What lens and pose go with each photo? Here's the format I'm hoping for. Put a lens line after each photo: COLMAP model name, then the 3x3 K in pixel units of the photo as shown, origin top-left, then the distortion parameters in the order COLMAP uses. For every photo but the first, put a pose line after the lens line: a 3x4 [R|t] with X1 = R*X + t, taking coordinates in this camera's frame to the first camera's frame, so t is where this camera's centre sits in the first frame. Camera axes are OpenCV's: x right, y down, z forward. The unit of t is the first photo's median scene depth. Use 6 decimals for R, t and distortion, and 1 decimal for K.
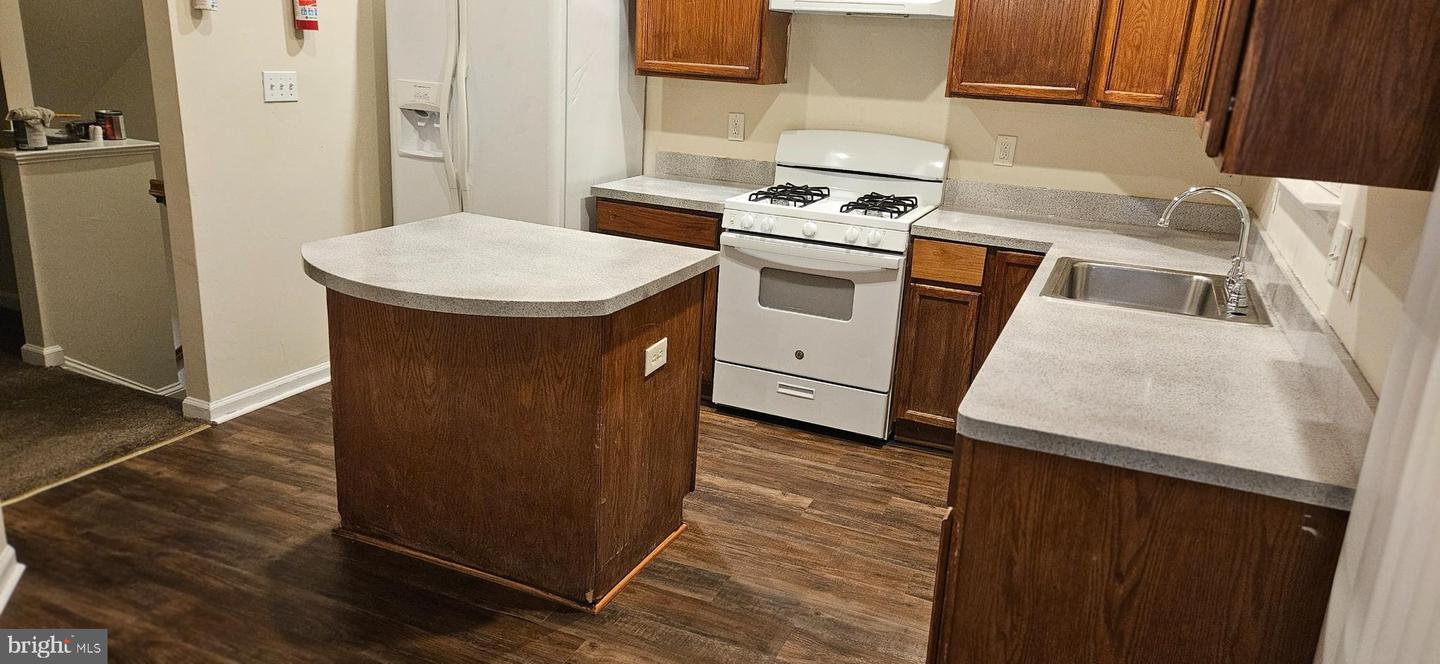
lens RADIAL K [[991.1, 0, 722.4], [0, 991.1, 329.9], [0, 0, 1]] dist [0.066023, -0.015681]
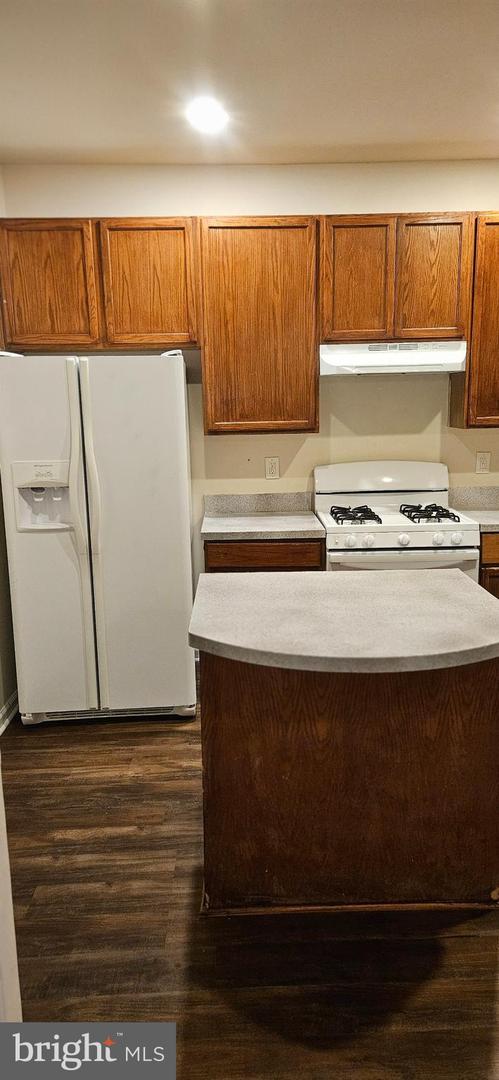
lens RADIAL K [[743.3, 0, 249.3], [0, 743.3, 535.9], [0, 0, 1]] dist [0.066023, -0.015681]
pose [[0.897196, -0.151782, 0.414731, -0.485880], [0.187421, 0.981185, -0.046360, -0.099316], [-0.399891, 0.119323, 0.908762, 0.212187]]
